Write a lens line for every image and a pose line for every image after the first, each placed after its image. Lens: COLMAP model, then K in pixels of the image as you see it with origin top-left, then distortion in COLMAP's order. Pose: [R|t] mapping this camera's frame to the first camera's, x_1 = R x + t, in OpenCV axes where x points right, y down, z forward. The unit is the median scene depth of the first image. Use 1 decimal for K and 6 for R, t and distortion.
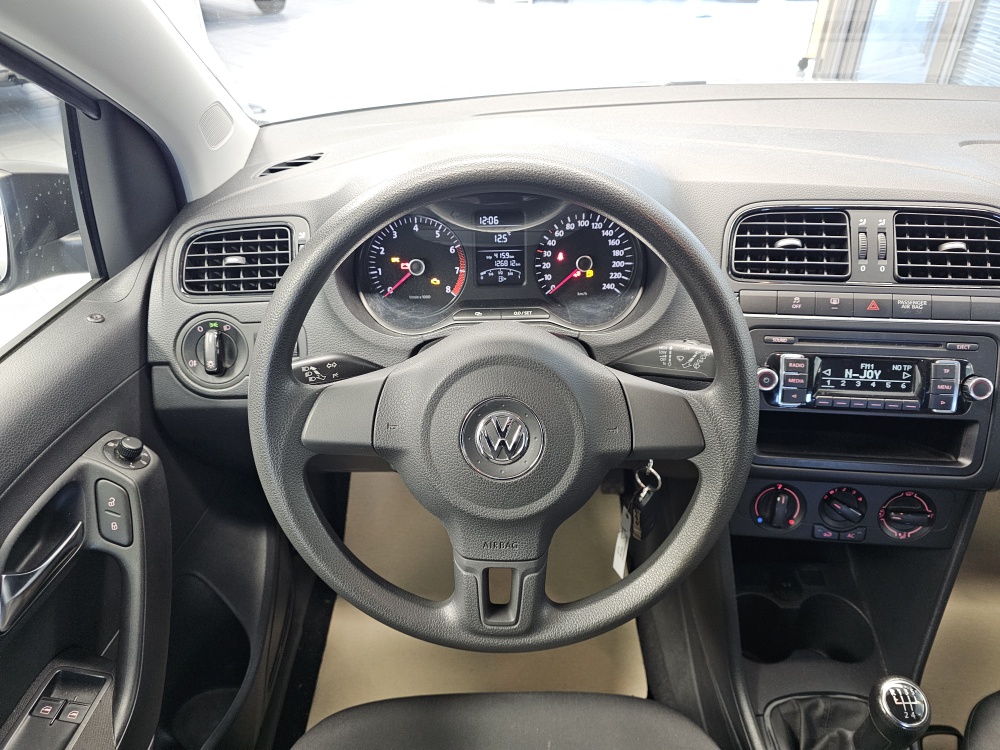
lens RADIAL K [[673.4, 0, 500.0], [0, 673.4, 375.0], [0, 0, 1]] dist [0.078516, -0.082548]
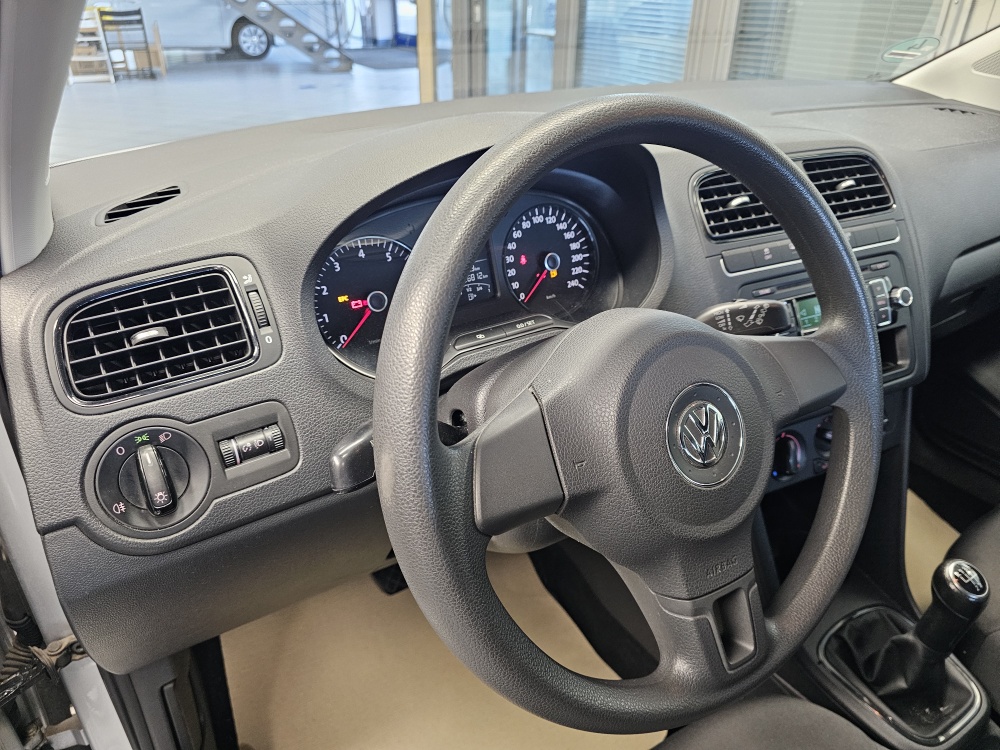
lens RADIAL K [[673.4, 0, 500.0], [0, 673.4, 375.0], [0, 0, 1]] dist [0.078516, -0.082548]
pose [[0.848439, -0.240955, 0.471267, -0.423066], [0.286535, 0.957712, -0.026189, -0.017768], [-0.445028, 0.157254, 0.881602, 0.279865]]
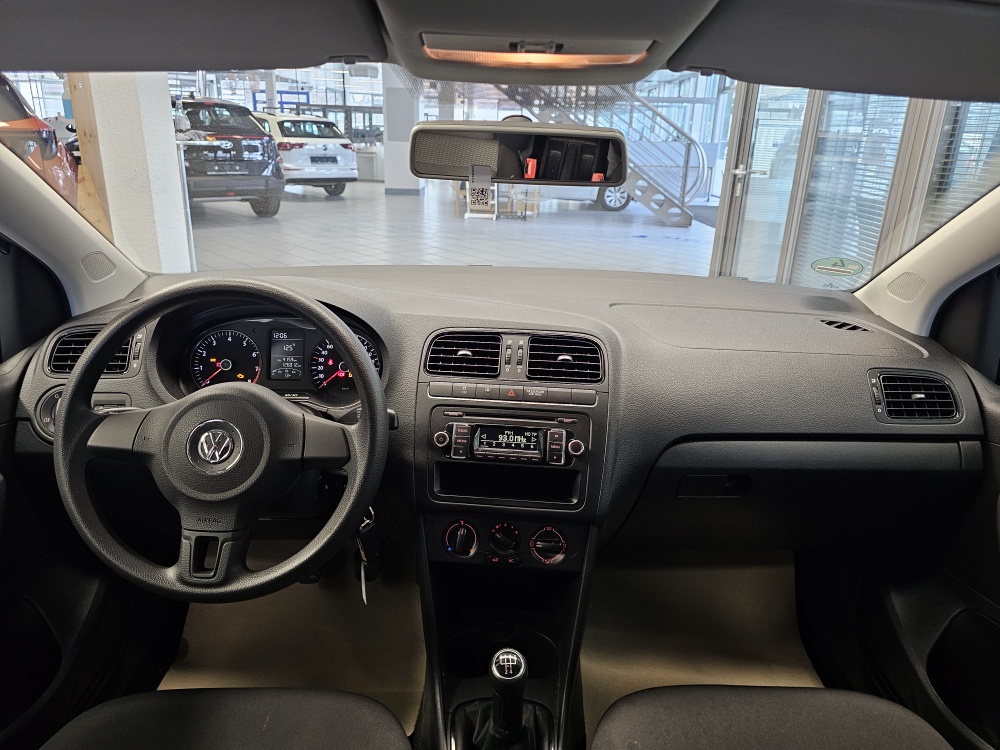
lens RADIAL K [[673.4, 0, 500.0], [0, 673.4, 375.0], [0, 0, 1]] dist [0.078516, -0.082548]
pose [[0.998920, 0.038715, 0.025691, 0.450813], [-0.030153, 0.960824, -0.275514, 0.258298], [-0.035351, 0.274442, 0.960954, -0.426156]]
